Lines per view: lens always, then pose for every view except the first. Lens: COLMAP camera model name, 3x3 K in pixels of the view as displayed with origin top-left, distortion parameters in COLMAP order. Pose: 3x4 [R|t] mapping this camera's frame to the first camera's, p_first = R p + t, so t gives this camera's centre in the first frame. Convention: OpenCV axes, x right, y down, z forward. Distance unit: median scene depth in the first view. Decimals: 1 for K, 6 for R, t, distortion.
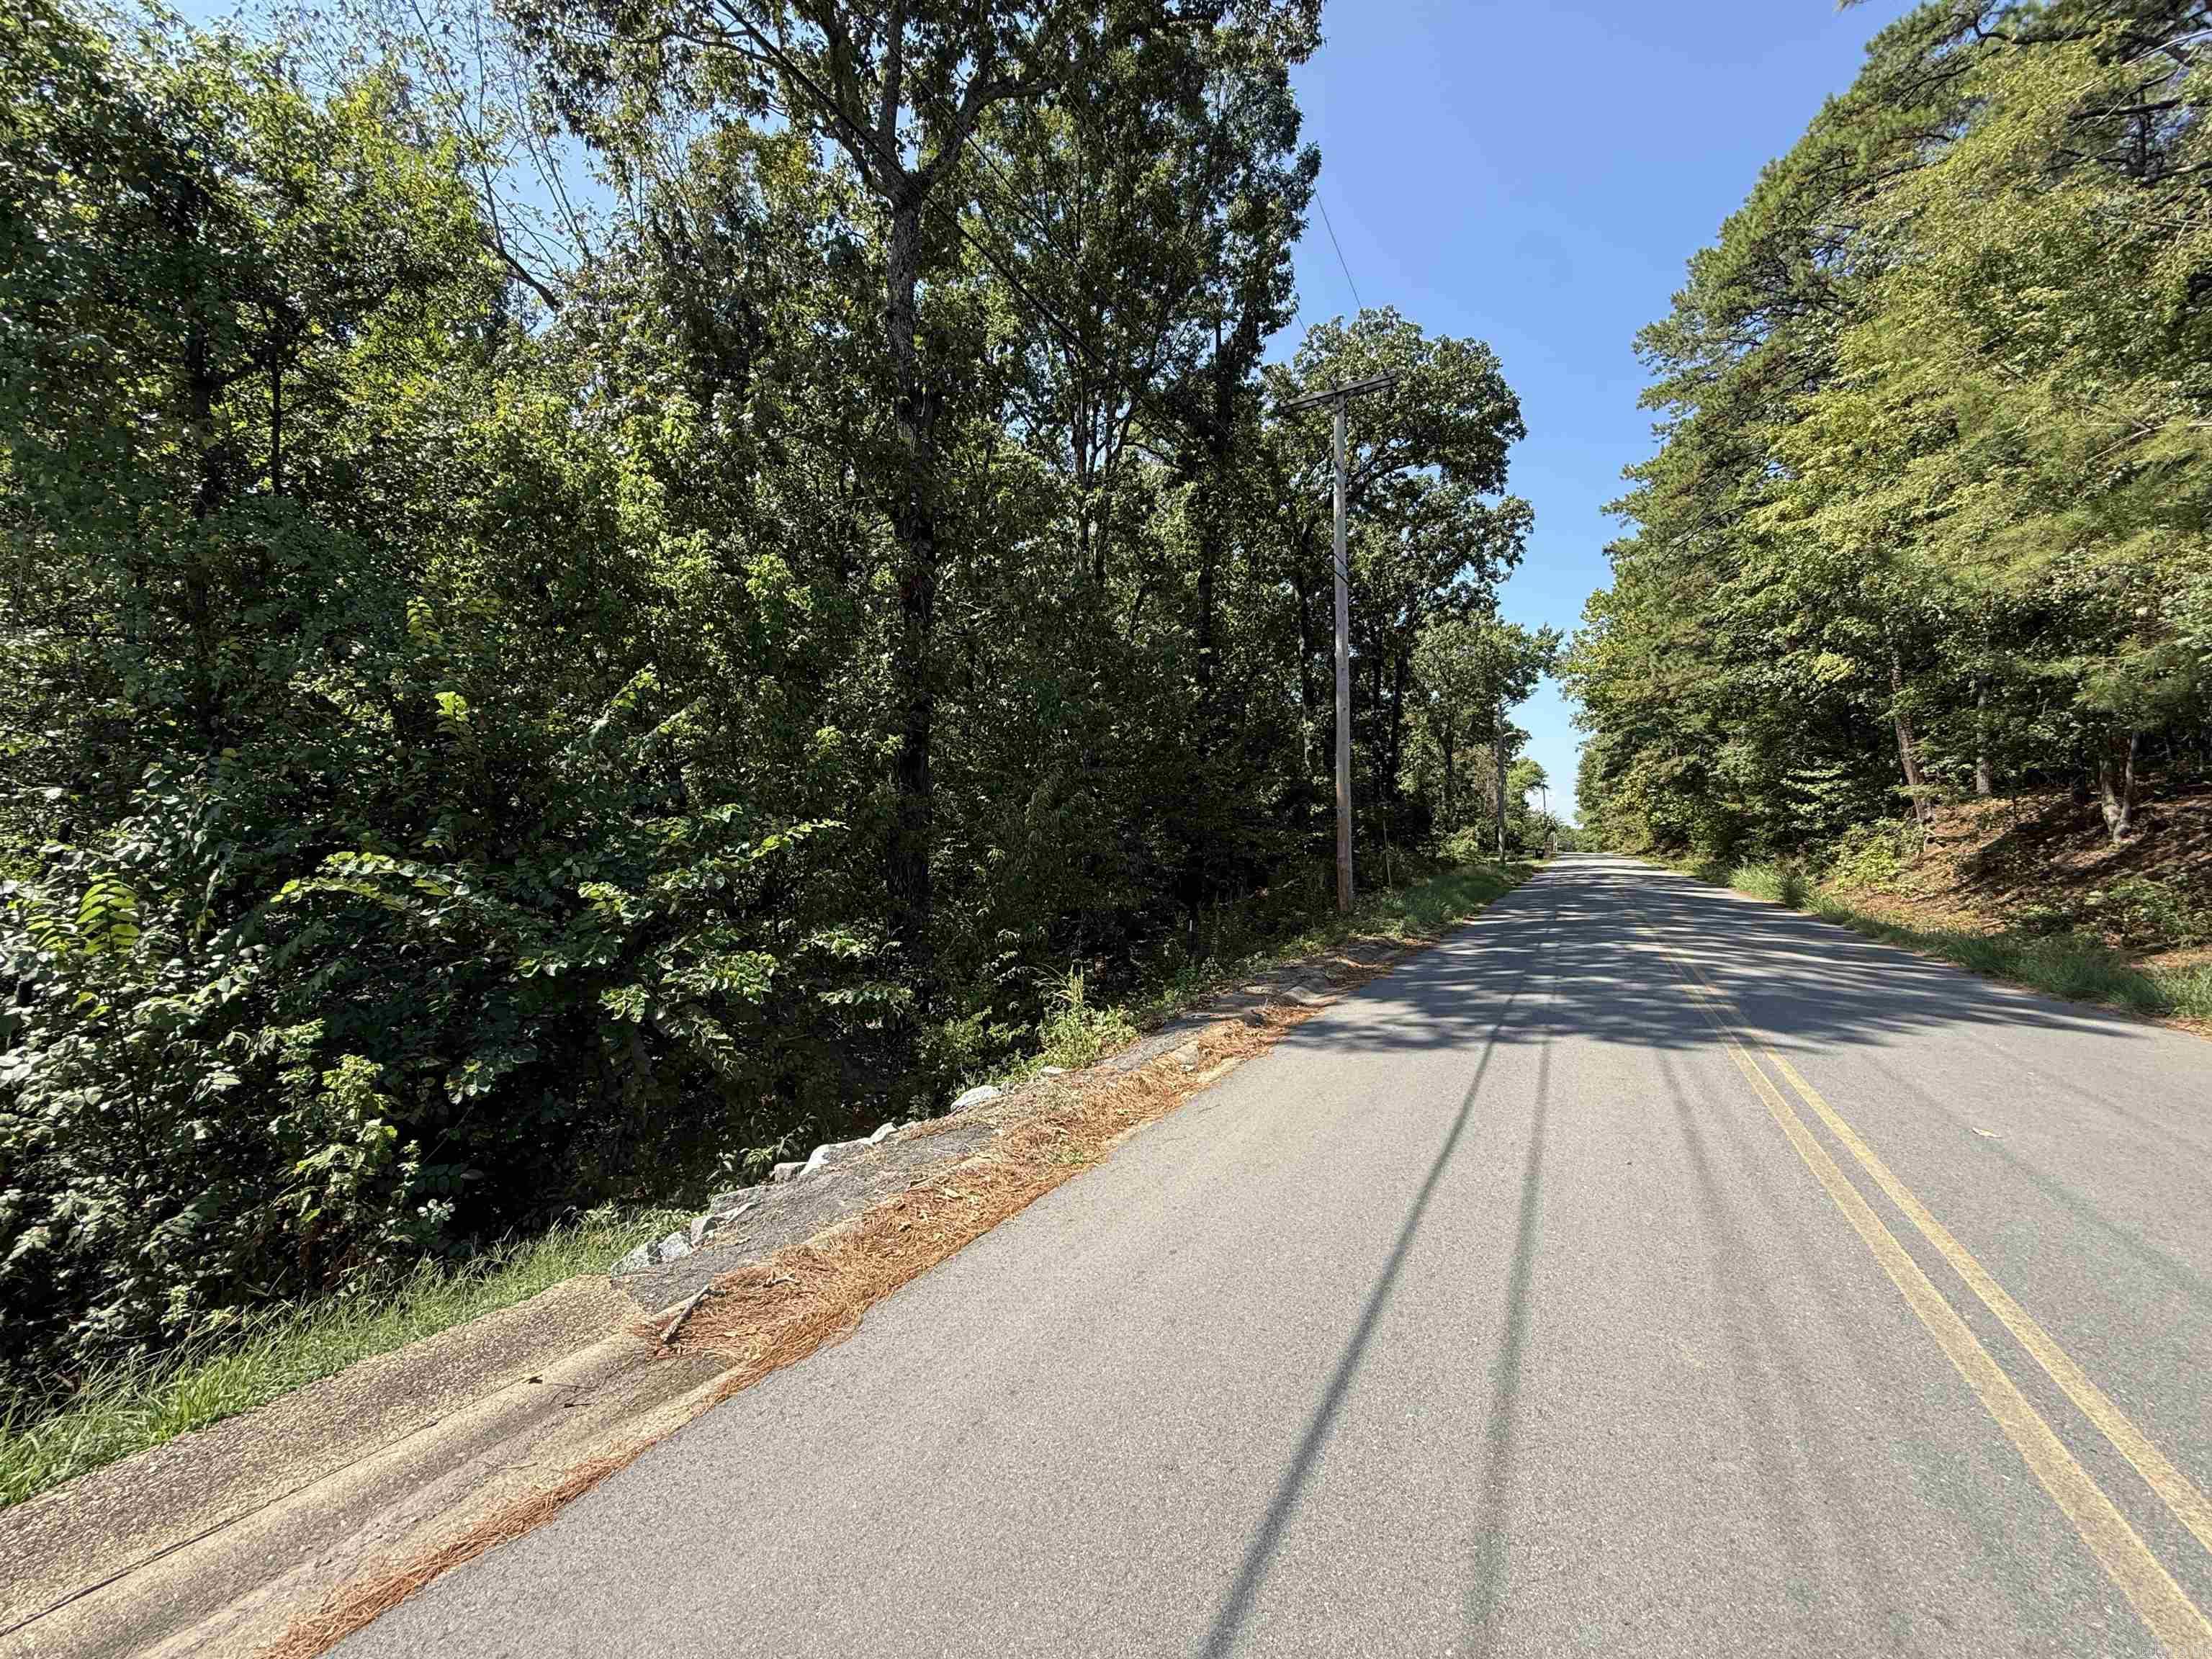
lens RADIAL K [[879.9, 0, 1106.0], [0, 879.9, 829.5], [0, 0, 1]] dist [-0.000250, 0.000039]
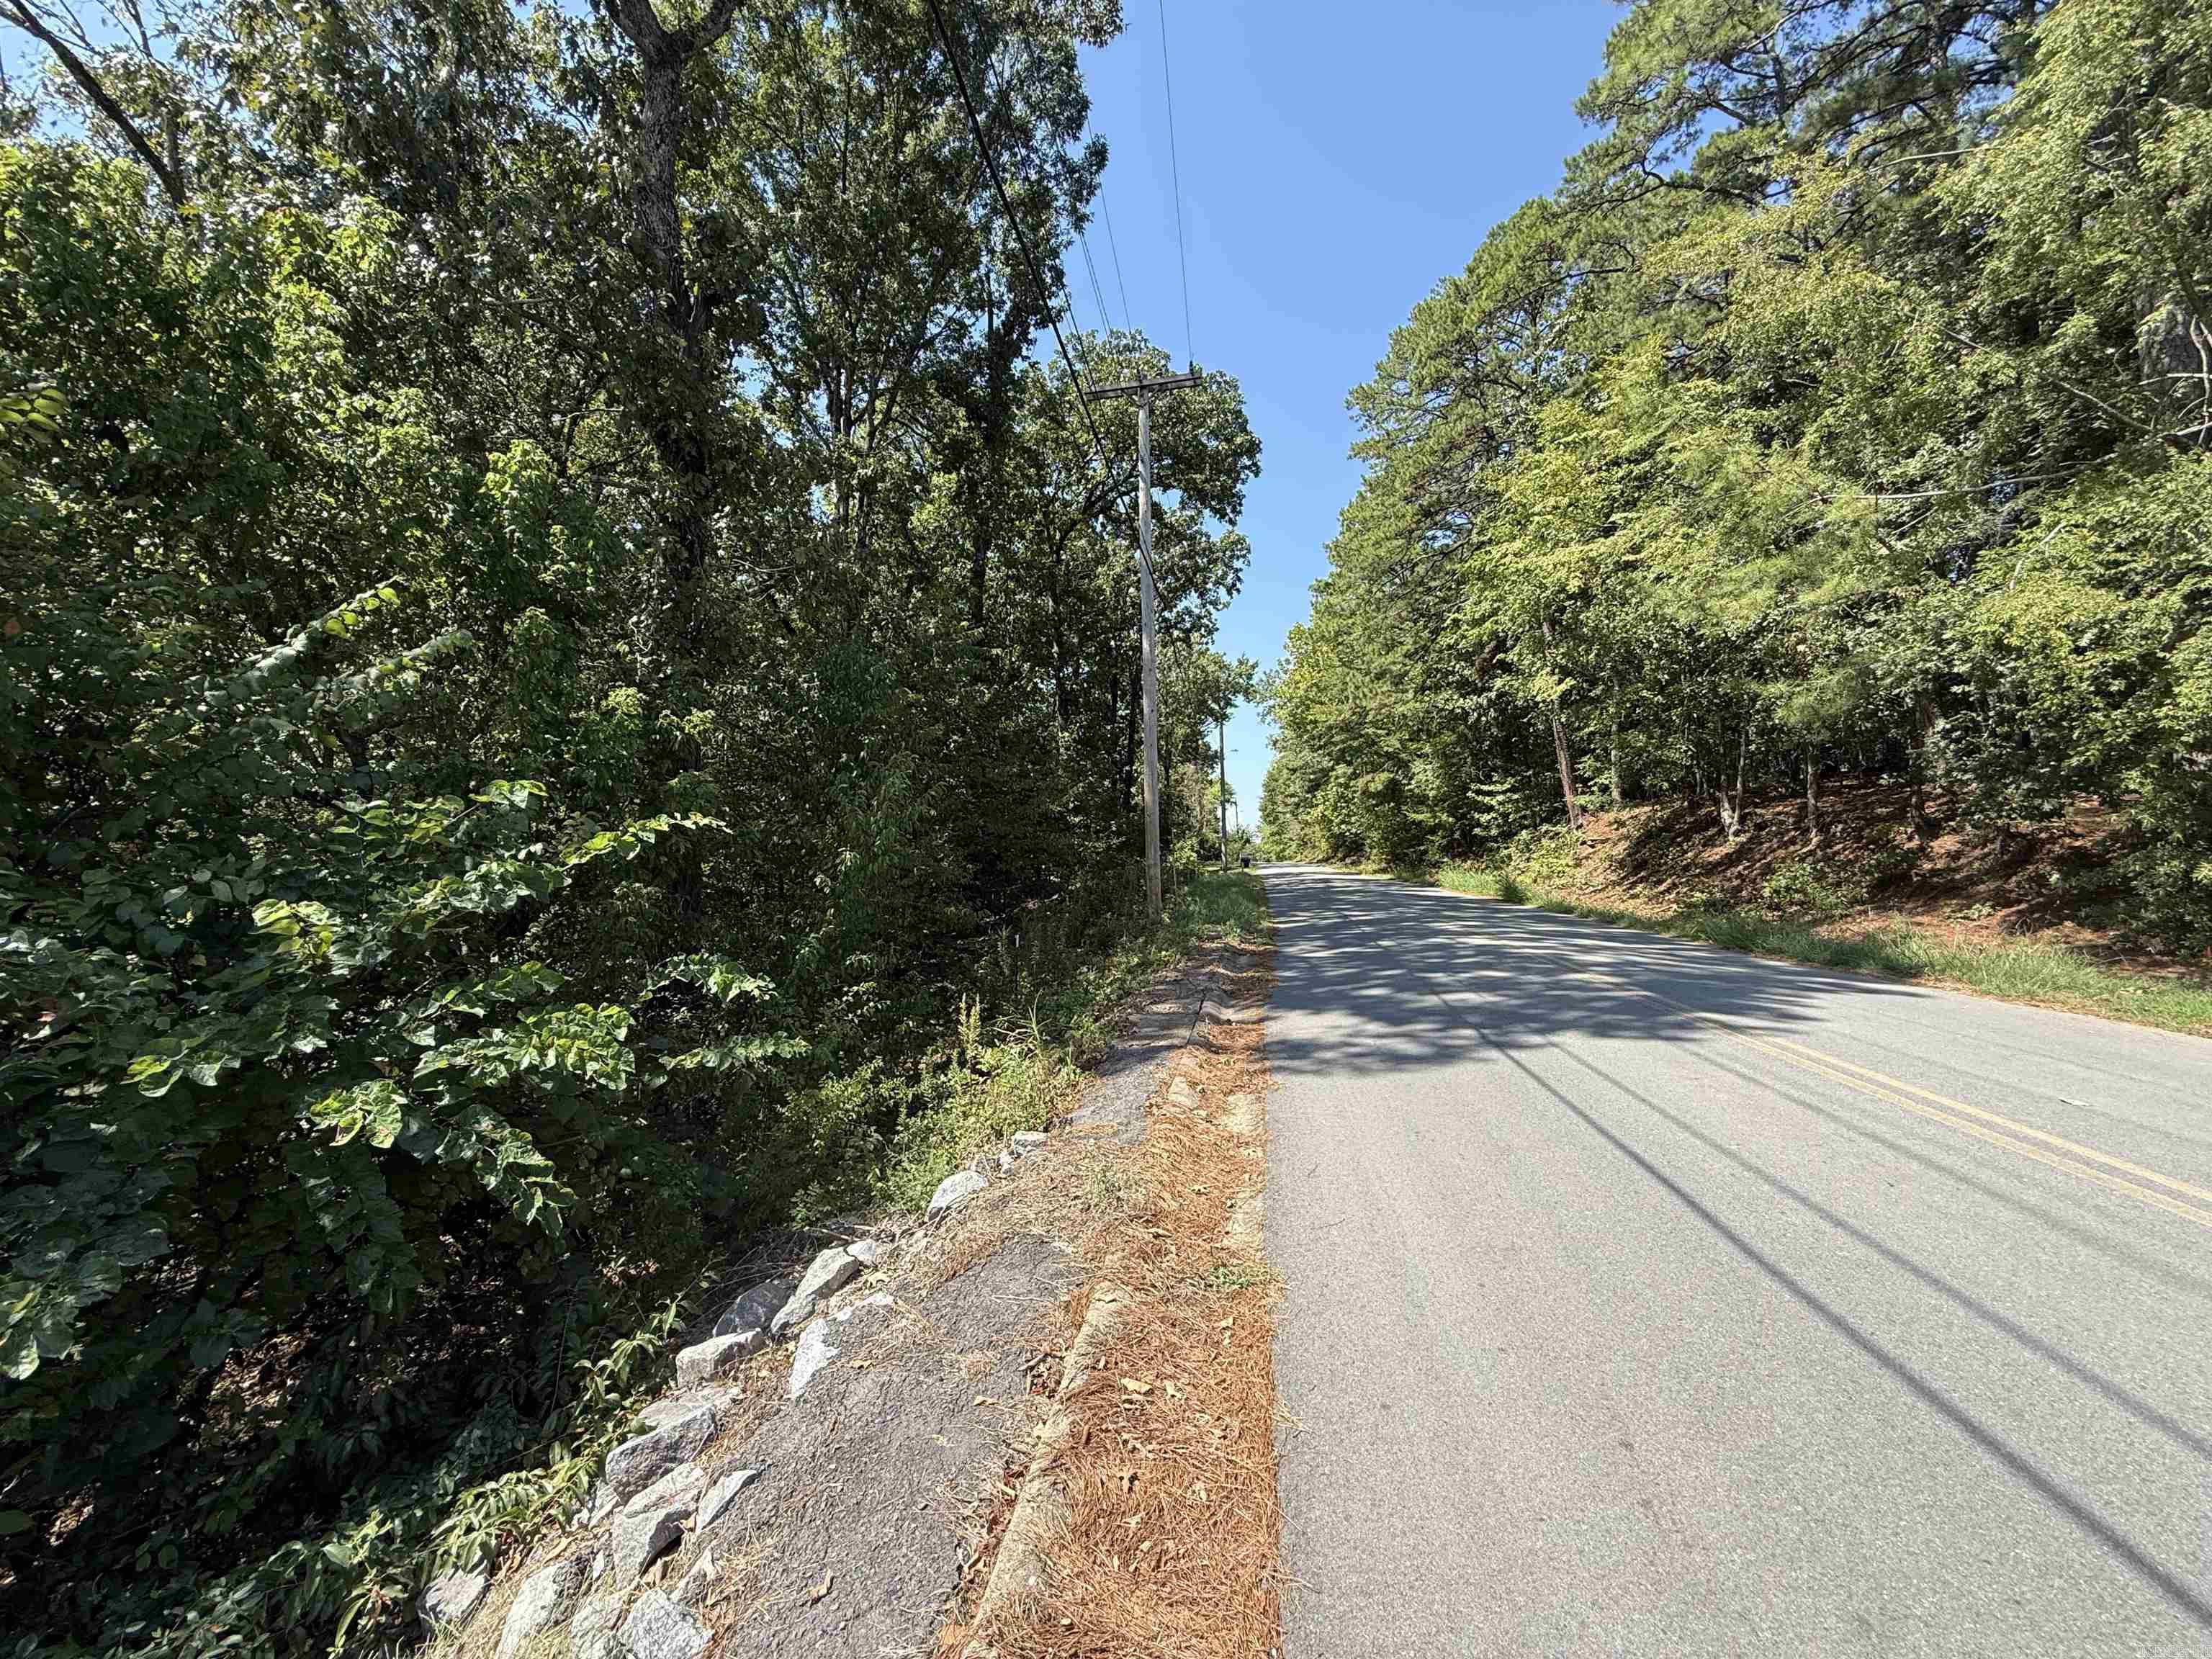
lens RADIAL K [[879.9, 0, 1106.0], [0, 879.9, 829.5], [0, 0, 1]] dist [-0.000250, 0.000039]
pose [[0.946604, -0.005389, 0.322355, -0.094888], [0.011394, 0.999795, -0.016743, 0.009989], [-0.322198, 0.019522, 0.946471, 0.104126]]
